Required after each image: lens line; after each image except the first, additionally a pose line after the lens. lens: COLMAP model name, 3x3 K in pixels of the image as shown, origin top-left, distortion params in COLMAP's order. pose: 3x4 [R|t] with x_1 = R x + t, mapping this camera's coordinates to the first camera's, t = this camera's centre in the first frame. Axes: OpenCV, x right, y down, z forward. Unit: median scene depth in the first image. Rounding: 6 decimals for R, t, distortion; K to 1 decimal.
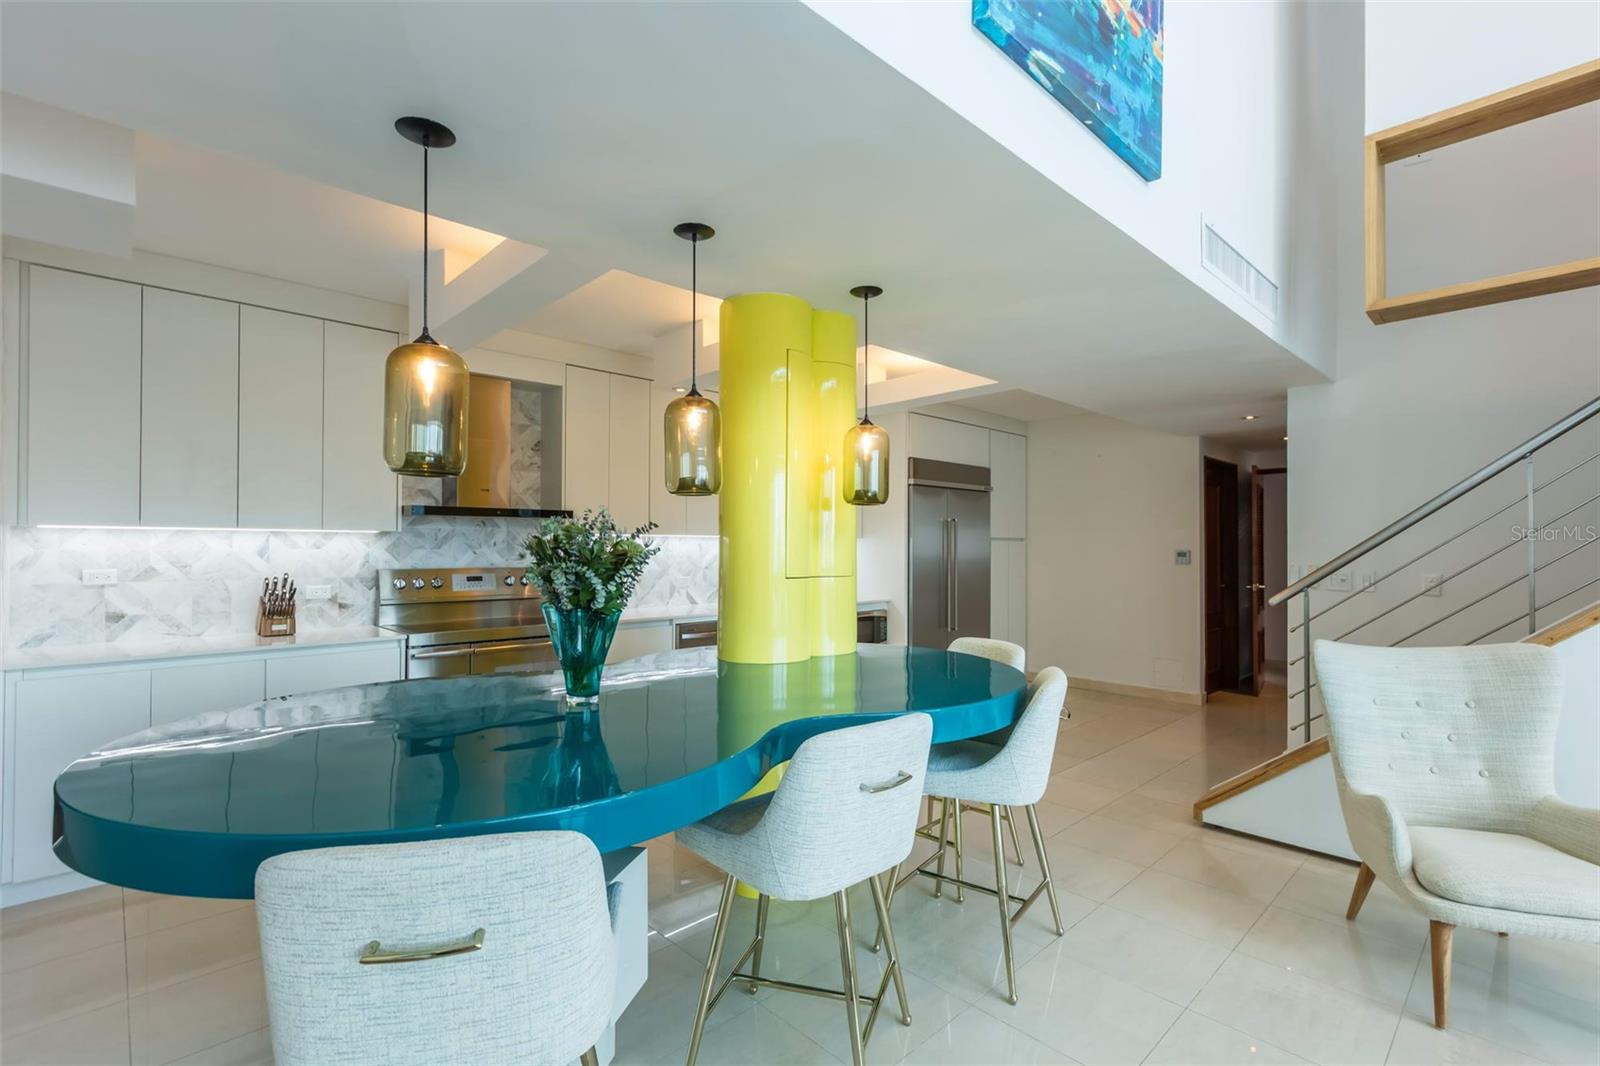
lens RADIAL K [[730.4, 0, 805.6], [0, 730.4, 538.6], [0, 0, 1]] dist [0.004584, -0.001261]
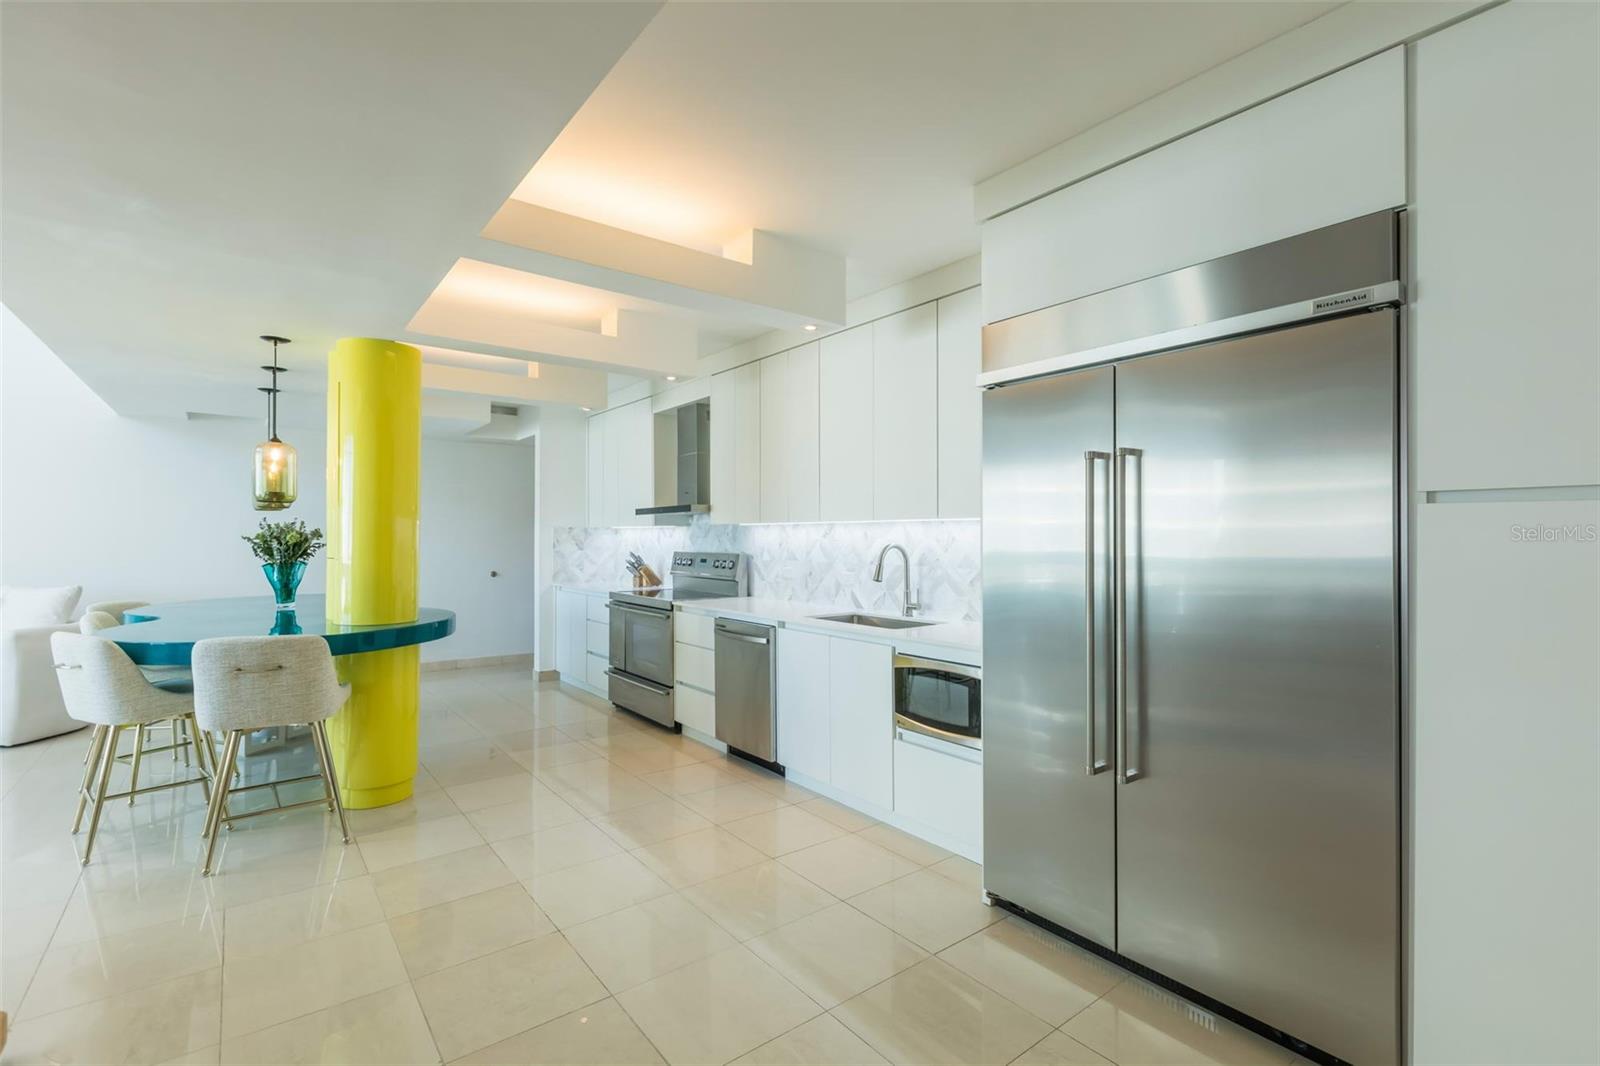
lens RADIAL K [[724.3, 0, 819.1], [0, 724.3, 518.8], [0, 0, 1]] dist [0.000283, 0.000190]
pose [[-0.098670, -0.026727, -0.994761, 0.964627], [0.011207, 0.999546, -0.027967, 0.022286], [0.995057, -0.013908, -0.098325, 1.585233]]
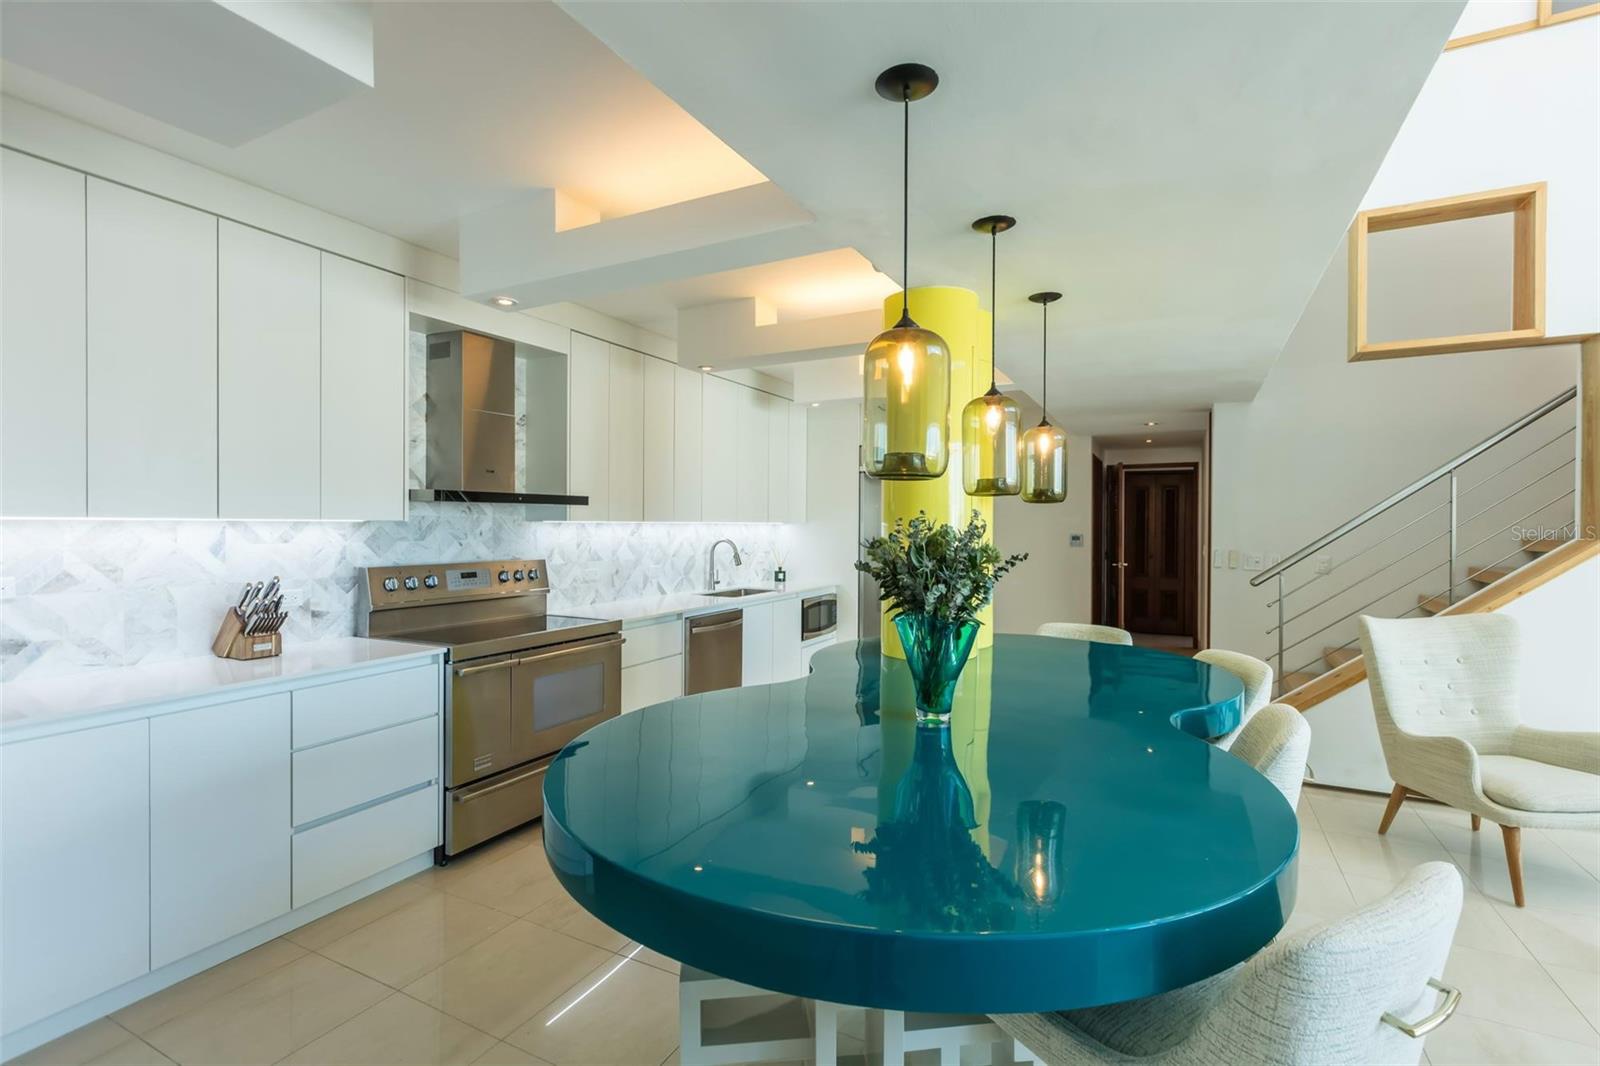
lens RADIAL K [[718.7, 0, 818.4], [0, 718.7, 529.1], [0, 0, 1]] dist [0.002732, -0.000322]
pose [[0.946314, -0.000748, 0.323249, -0.402941], [-0.005362, 0.999823, 0.018011, -0.018528], [-0.323205, -0.018777, 0.946143, 0.098348]]
